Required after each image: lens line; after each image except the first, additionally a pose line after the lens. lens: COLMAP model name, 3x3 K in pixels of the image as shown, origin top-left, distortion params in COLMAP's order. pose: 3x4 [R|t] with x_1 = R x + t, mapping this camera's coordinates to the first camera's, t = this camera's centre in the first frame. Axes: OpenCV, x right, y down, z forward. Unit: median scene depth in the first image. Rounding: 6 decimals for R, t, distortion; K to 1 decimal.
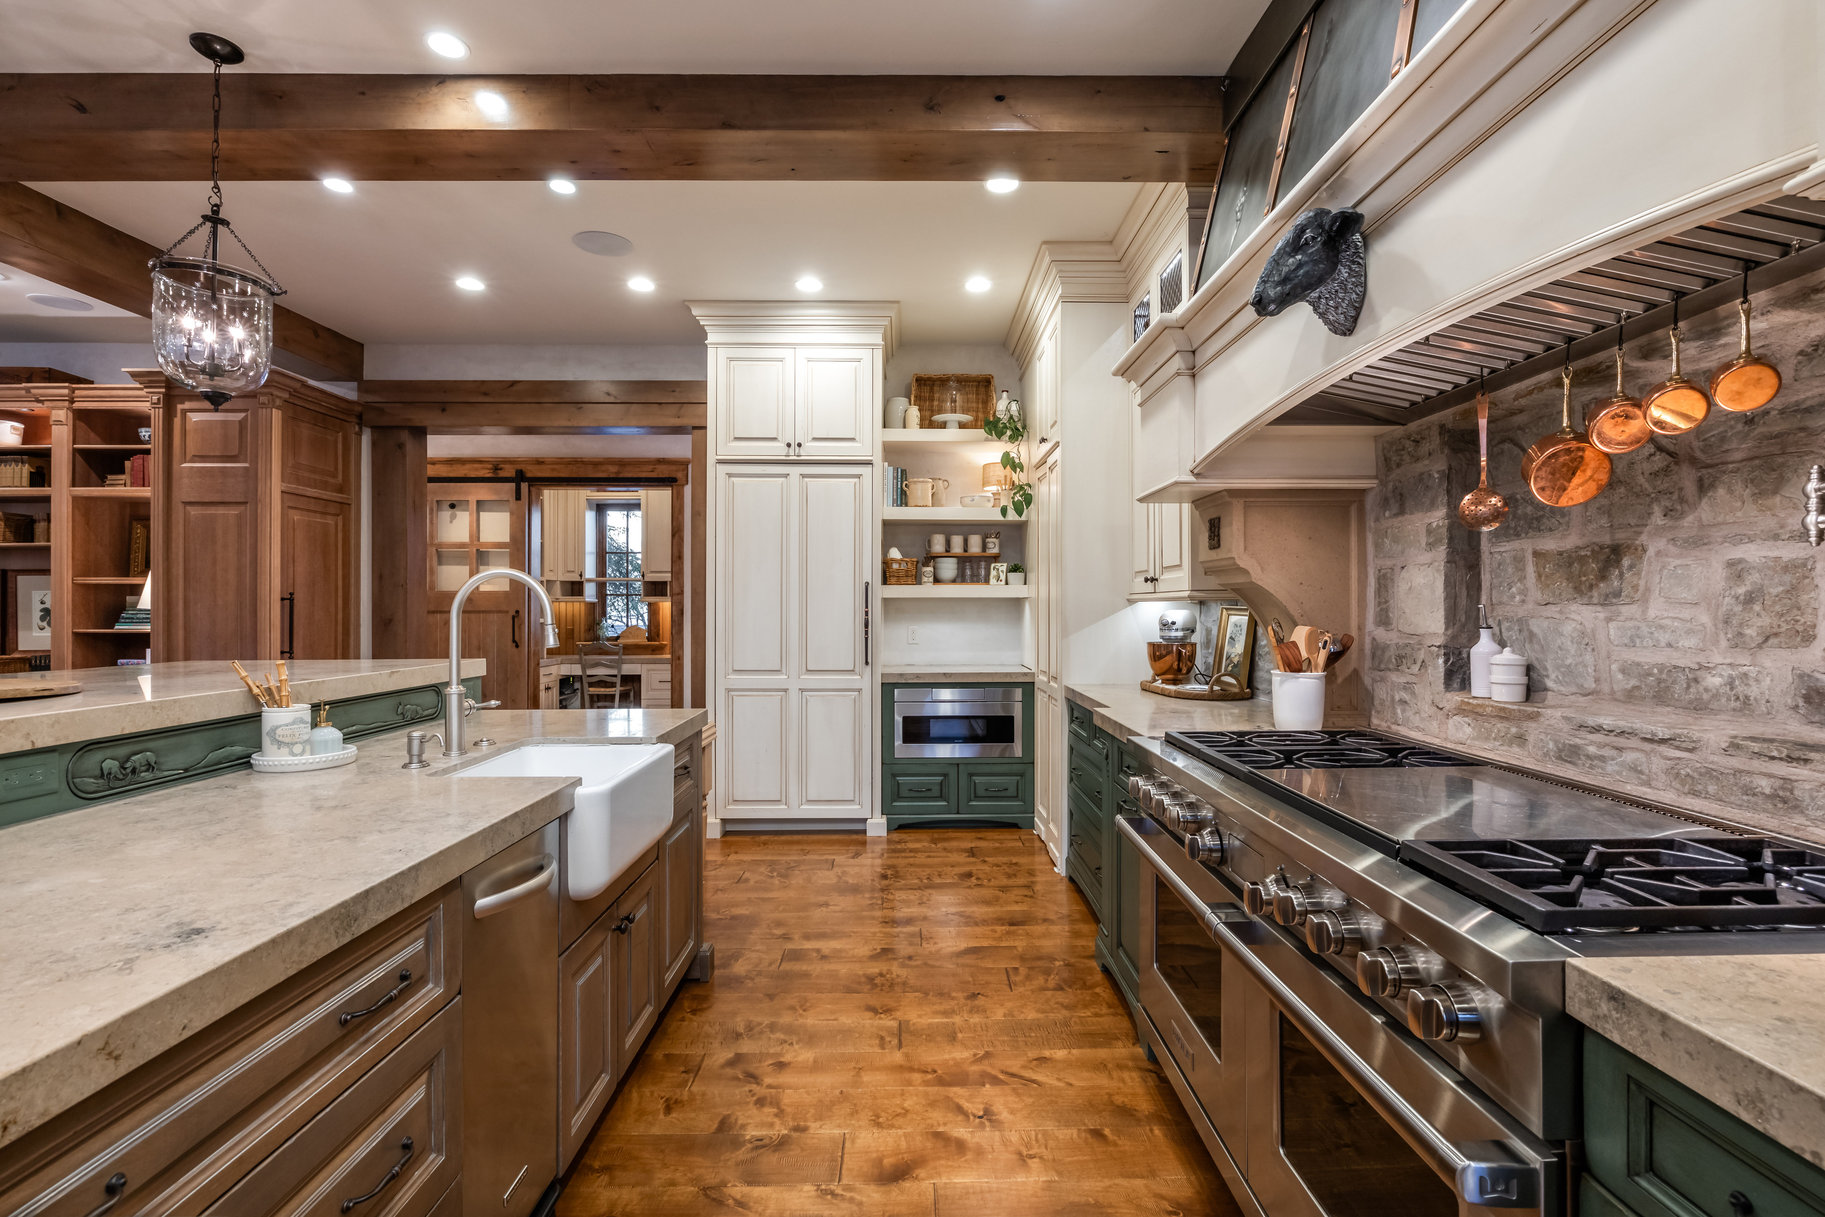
lens RADIAL K [[849.6, 0, 912.5], [0, 849.6, 608.5], [0, 0, 1]] dist [-0.014962, 0.000173]
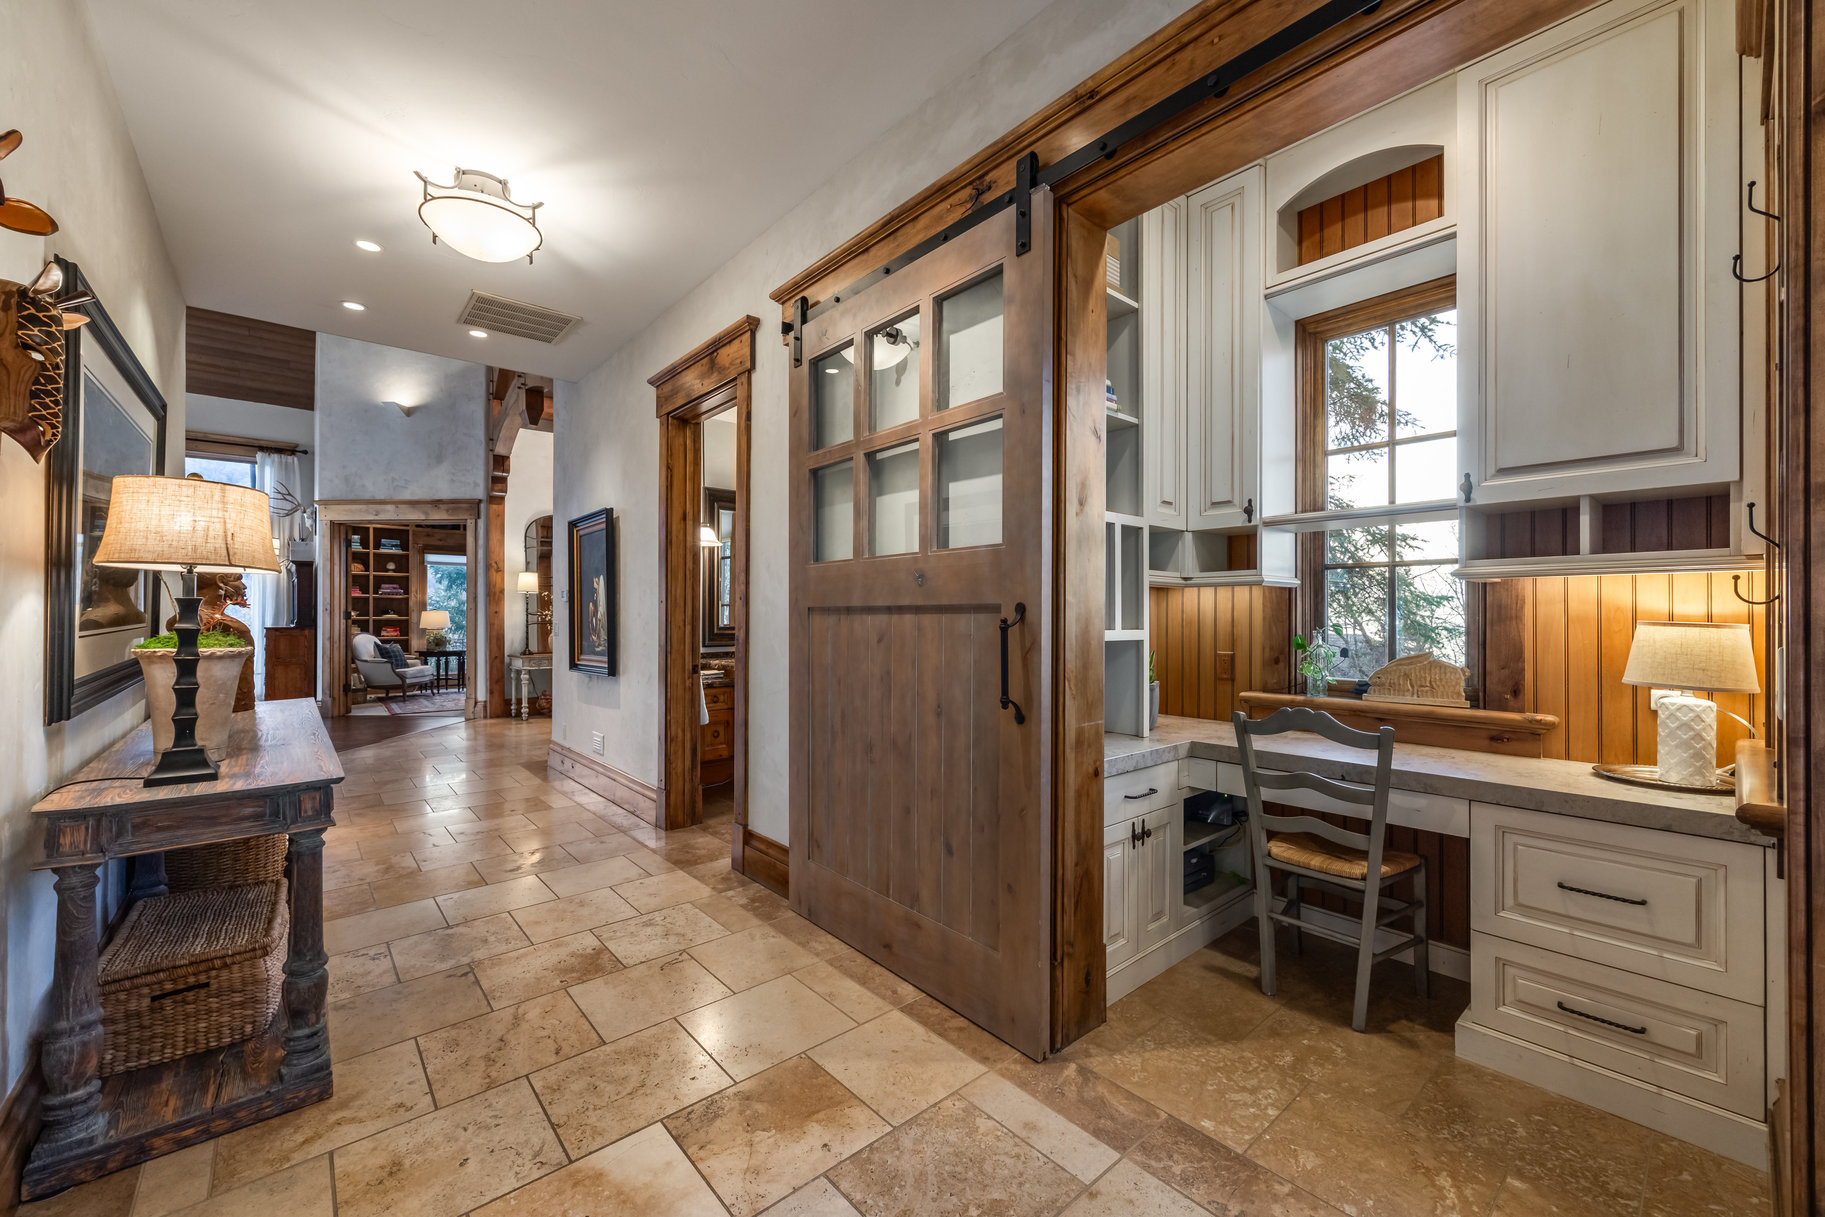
lens RADIAL K [[723.5, 0, 912.0], [0, 723.5, 613.7], [0, 0, 1]] dist [0.000254, 0.000737]
pose [[0.652431, -0.004008, -0.757838, -0.272311], [0.000496, 0.999988, -0.004862, 0.006740], [0.757848, 0.002796, 0.652425, 0.746193]]
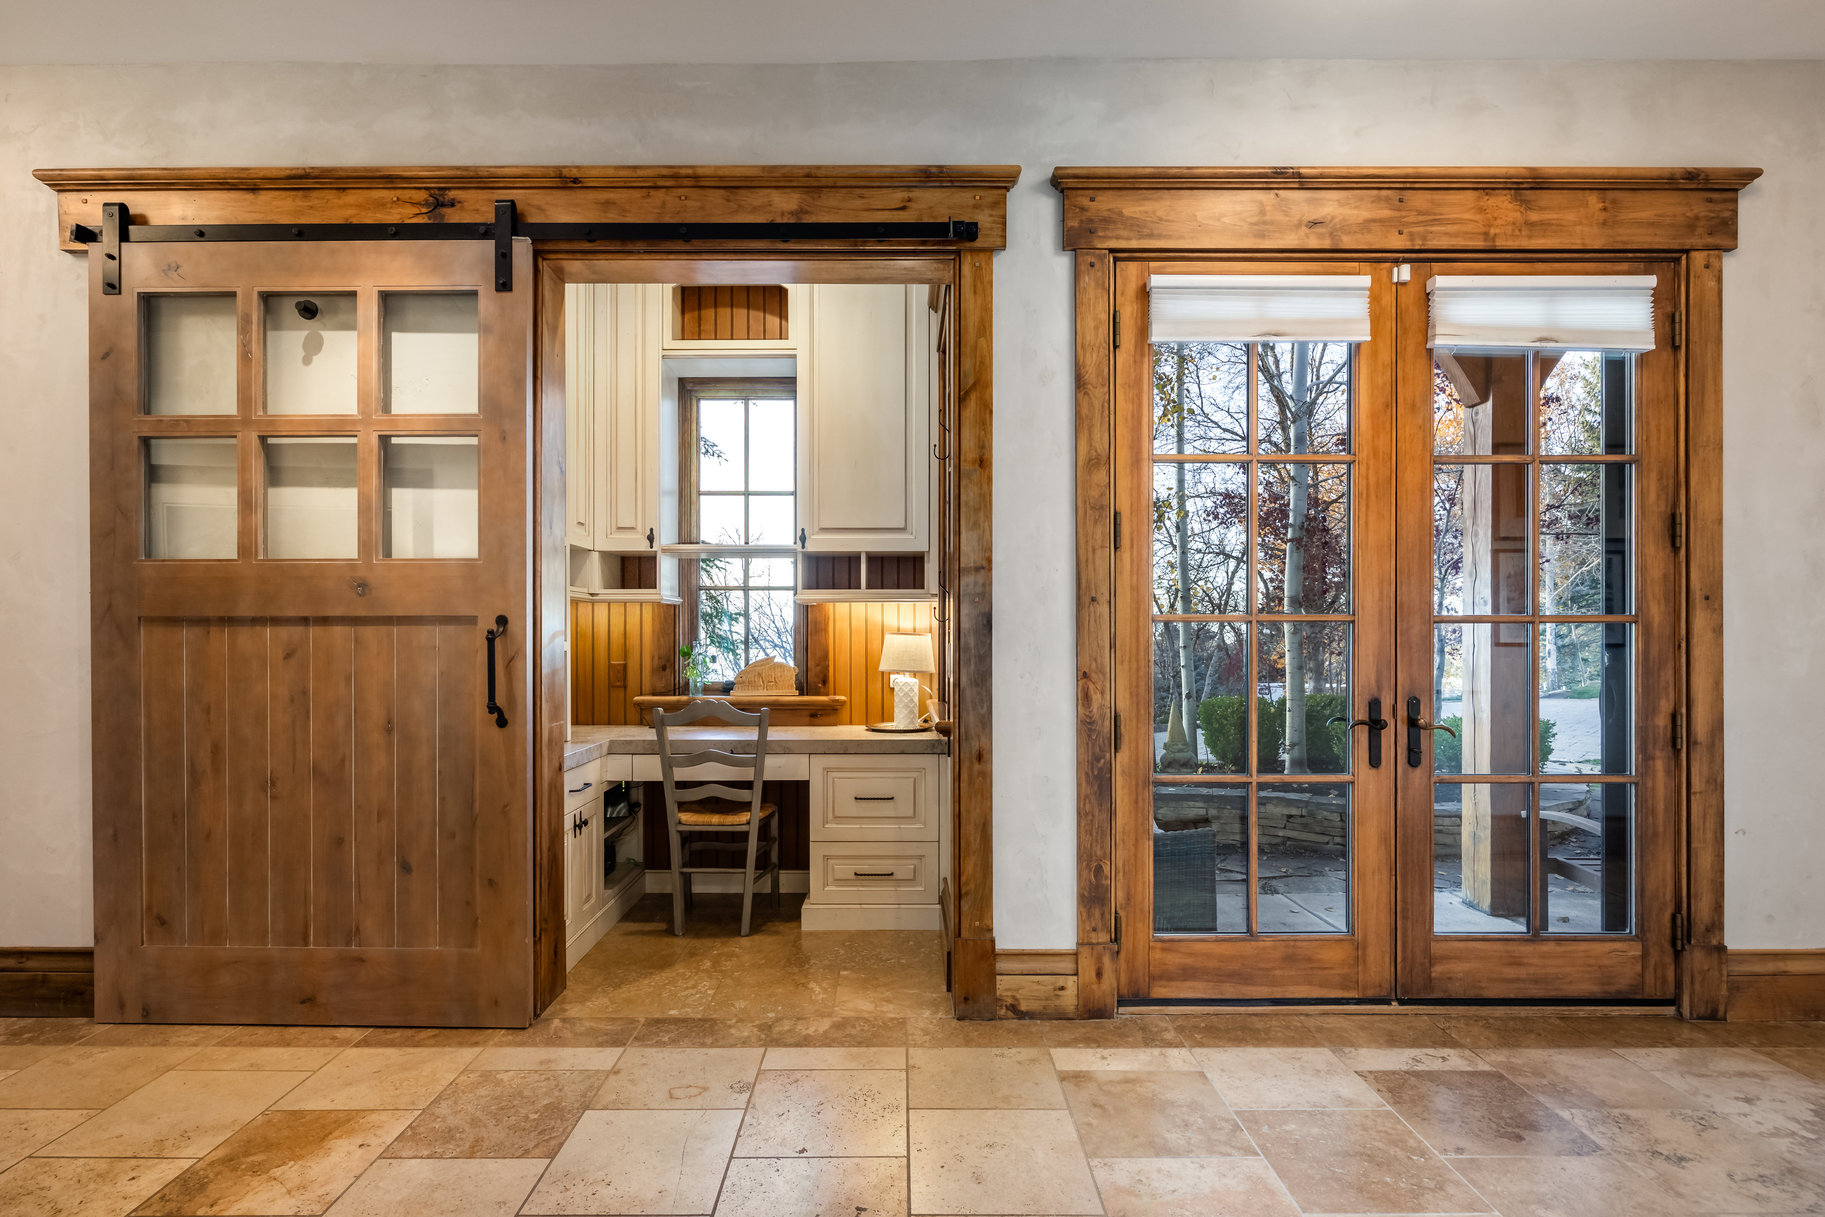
lens RADIAL K [[903.2, 0, 912.4], [0, 903.2, 636.1], [0, 0, 1]] dist [-0.000296, -0.000293]
pose [[0.999984, -0.002705, 0.004893, -0.286082], [0.002686, 0.999989, 0.003785, 0.008646], [-0.004904, -0.003771, 0.999981, 0.599174]]
